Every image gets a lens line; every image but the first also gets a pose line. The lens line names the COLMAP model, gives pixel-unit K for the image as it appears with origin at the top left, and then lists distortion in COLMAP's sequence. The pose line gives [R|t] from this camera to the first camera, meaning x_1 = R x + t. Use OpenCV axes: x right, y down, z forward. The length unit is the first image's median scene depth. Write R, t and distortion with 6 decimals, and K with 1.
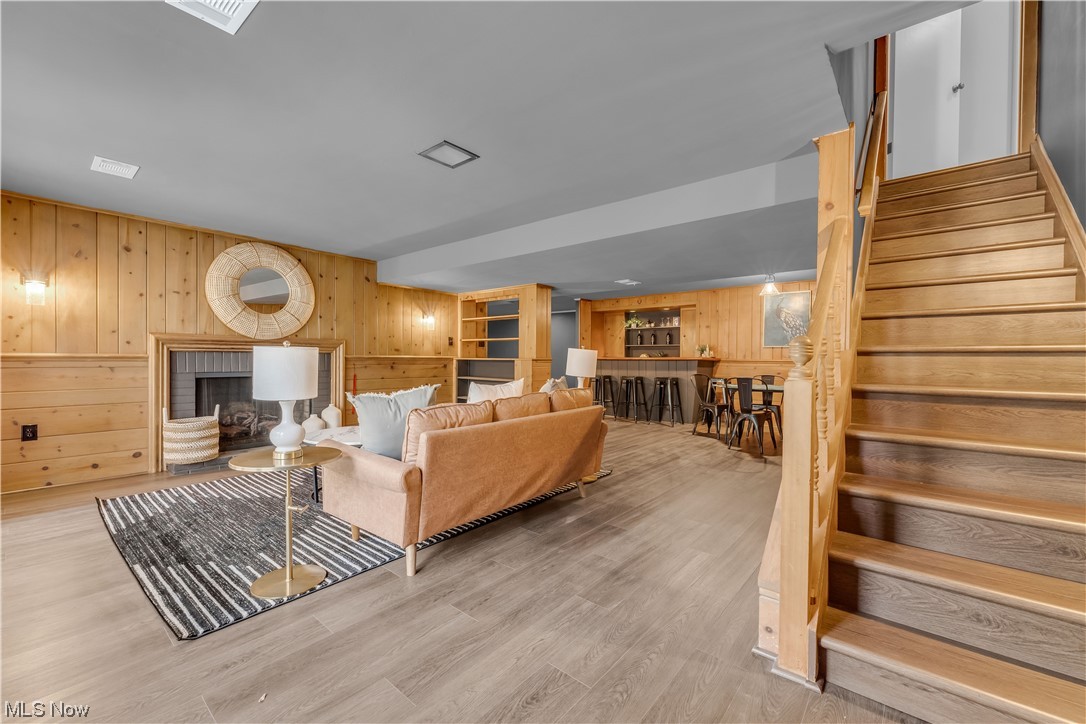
lens RADIAL K [[442.6, 0, 540.9], [0, 442.6, 361.9], [0, 0, 1]] dist [0.002076, -0.000584]
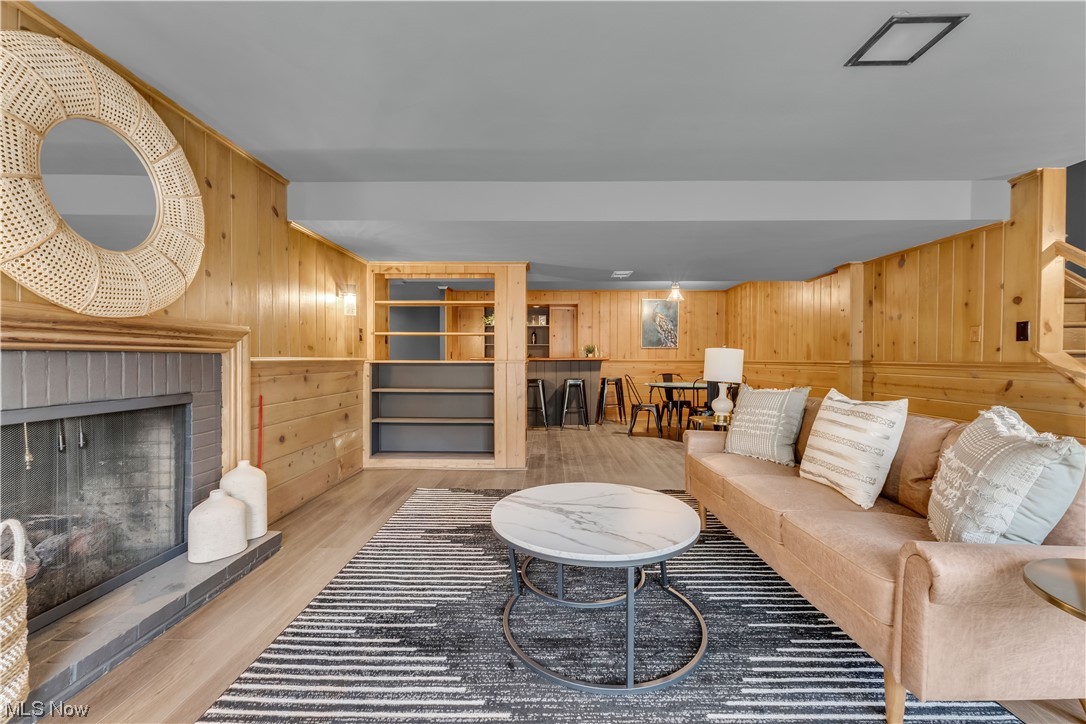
lens RADIAL K [[442.6, 0, 540.9], [0, 442.6, 363.2], [0, 0, 1]] dist [0.002076, -0.000584]
pose [[0.775699, -0.013376, 0.630961, -0.338050], [0.010218, 0.999911, 0.008636, -0.006593], [-0.631020, -0.000252, 0.775766, 0.279311]]
